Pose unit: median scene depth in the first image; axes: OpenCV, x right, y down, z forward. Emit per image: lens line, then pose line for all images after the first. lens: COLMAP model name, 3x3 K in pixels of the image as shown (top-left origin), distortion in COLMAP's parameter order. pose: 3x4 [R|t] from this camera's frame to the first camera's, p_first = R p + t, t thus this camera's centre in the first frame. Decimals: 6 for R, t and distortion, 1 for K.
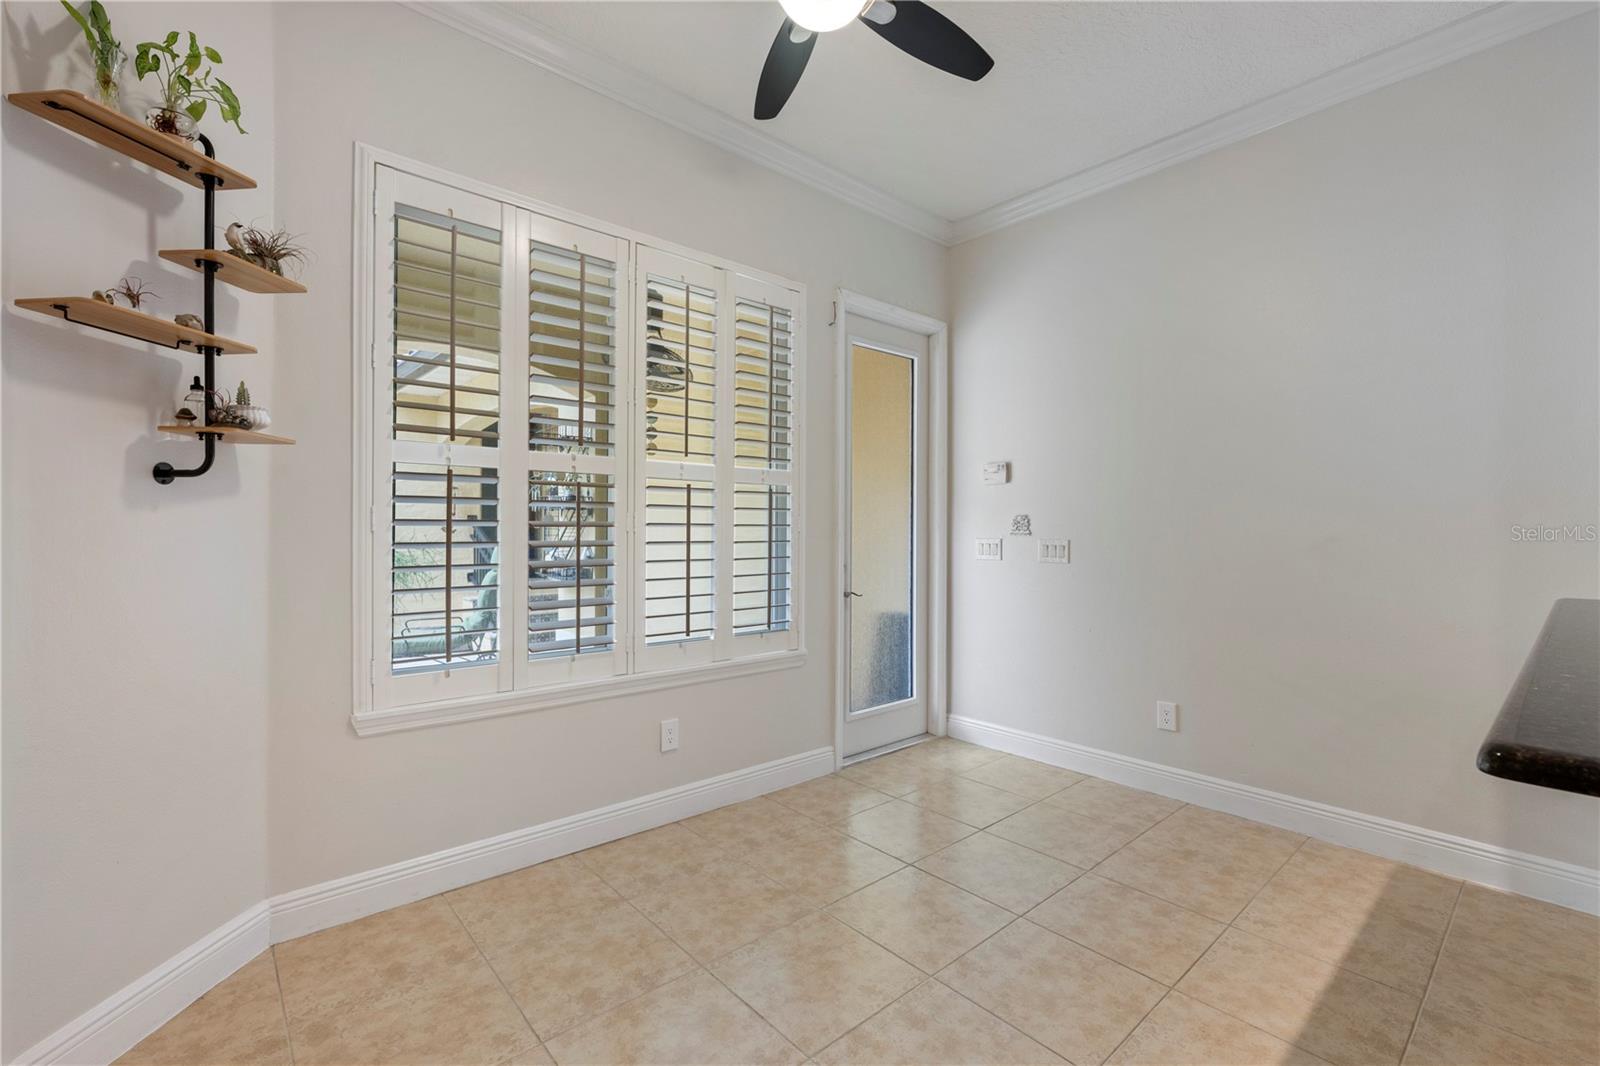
lens RADIAL K [[689.0, 0, 799.8], [0, 689.0, 528.4], [0, 0, 1]] dist [0.001625, 0.000147]
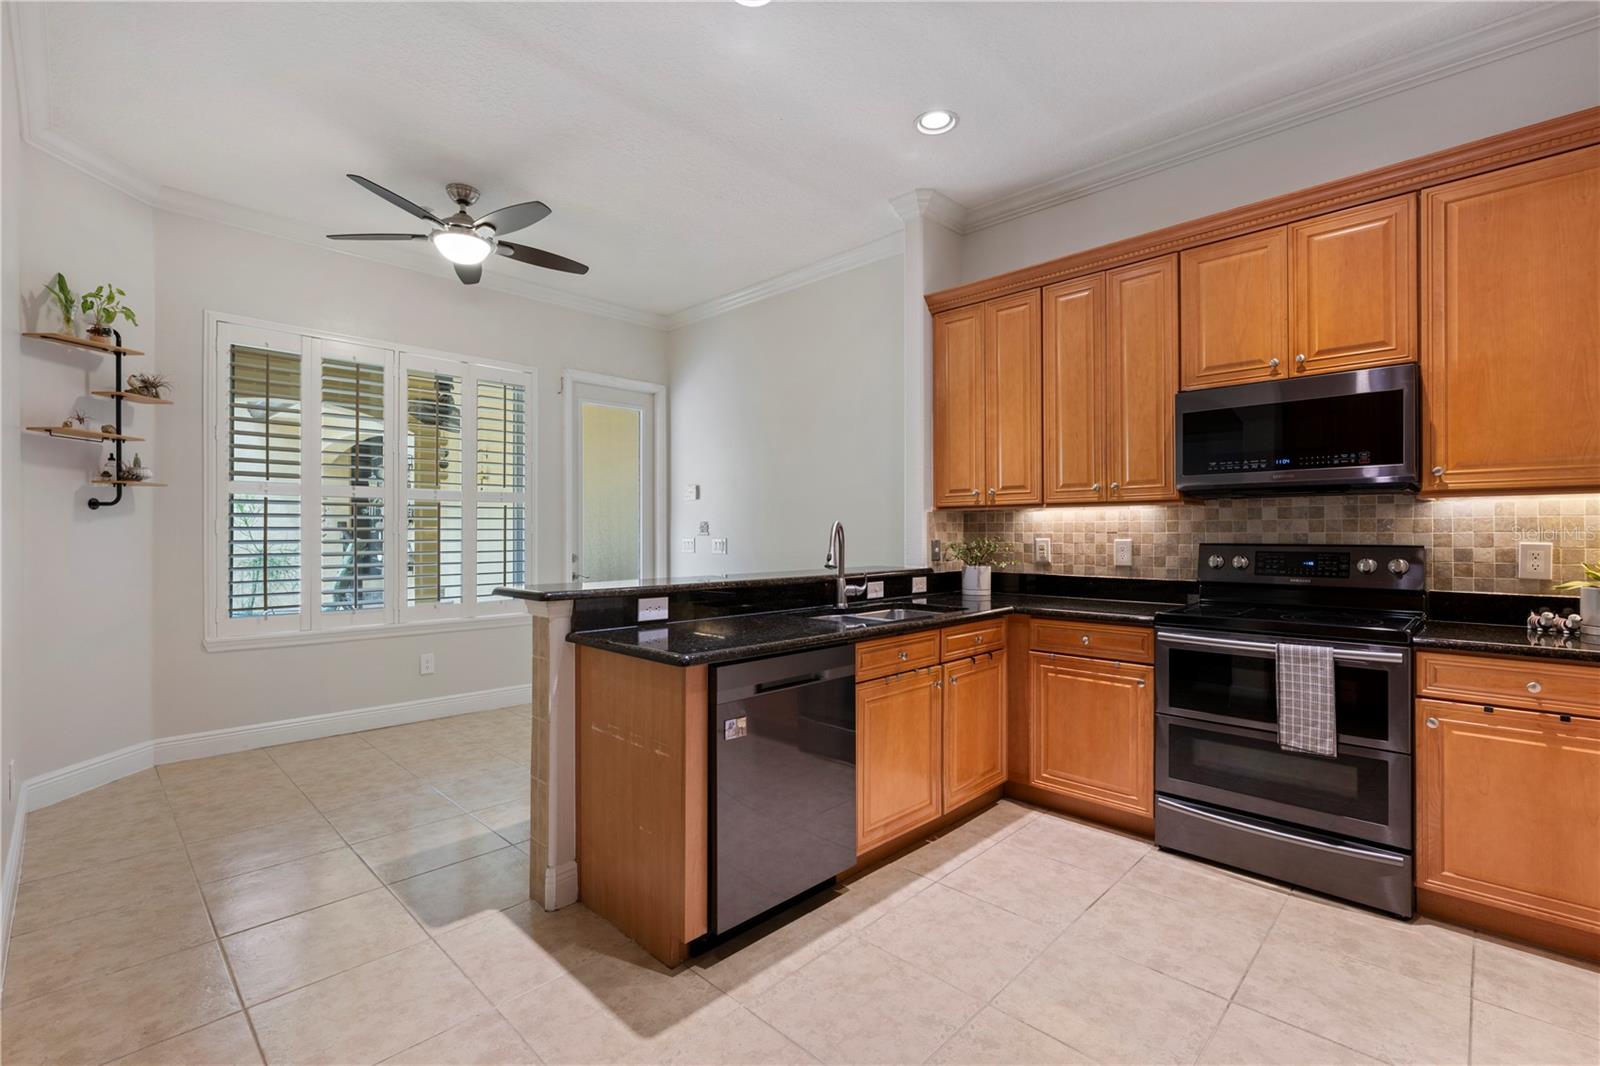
lens RADIAL K [[714.1, 0, 800.0], [0, 714.1, 533.0], [0, 0, 1]] dist [0.000108, 0.000054]
pose [[0.997209, -0.003661, 0.074574, 0.891743], [0.003545, 0.999992, 0.001688, 0.005185], [-0.074579, -0.001419, 0.997214, -1.130368]]
